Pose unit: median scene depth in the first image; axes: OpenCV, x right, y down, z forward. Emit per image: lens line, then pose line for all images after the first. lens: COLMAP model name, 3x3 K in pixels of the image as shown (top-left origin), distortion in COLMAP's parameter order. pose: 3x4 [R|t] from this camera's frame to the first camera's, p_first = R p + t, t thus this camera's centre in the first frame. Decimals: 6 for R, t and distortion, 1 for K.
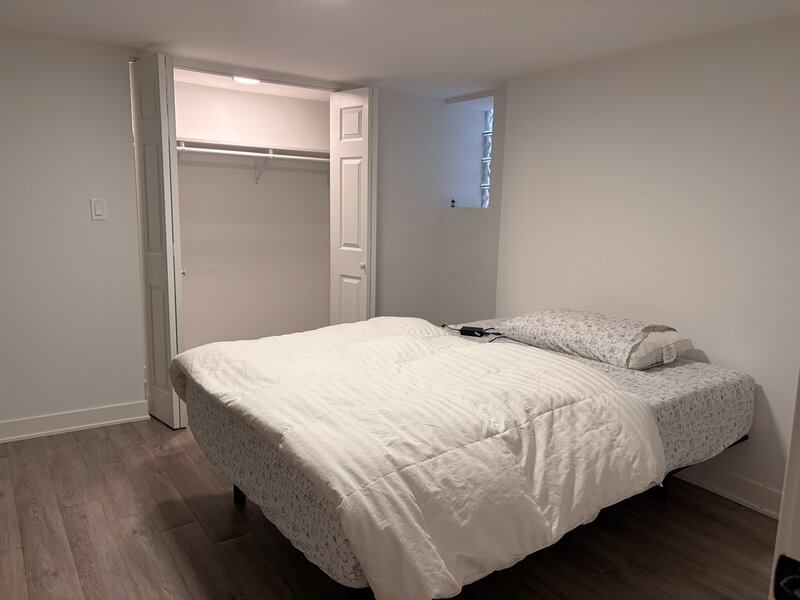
lens RADIAL K [[599.2, 0, 396.3], [0, 599.2, 299.6], [0, 0, 1]] dist [0.073453, -0.086495]
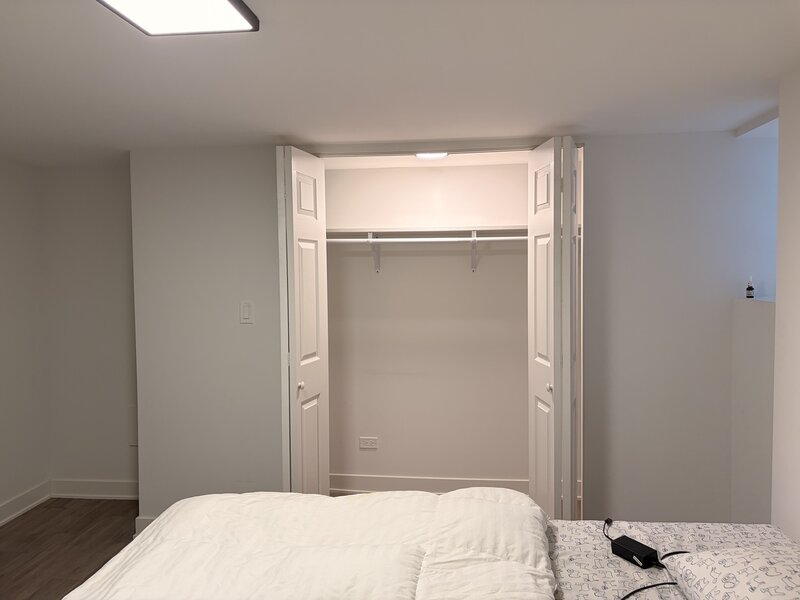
lens RADIAL K [[599.2, 0, 396.3], [0, 599.2, 299.6], [0, 0, 1]] dist [0.073453, -0.086495]
pose [[0.760308, -0.002729, -0.649558, 0.253345], [-0.072668, 0.993357, -0.089231, -0.081957], [0.645486, 0.115045, 0.755058, 0.349555]]
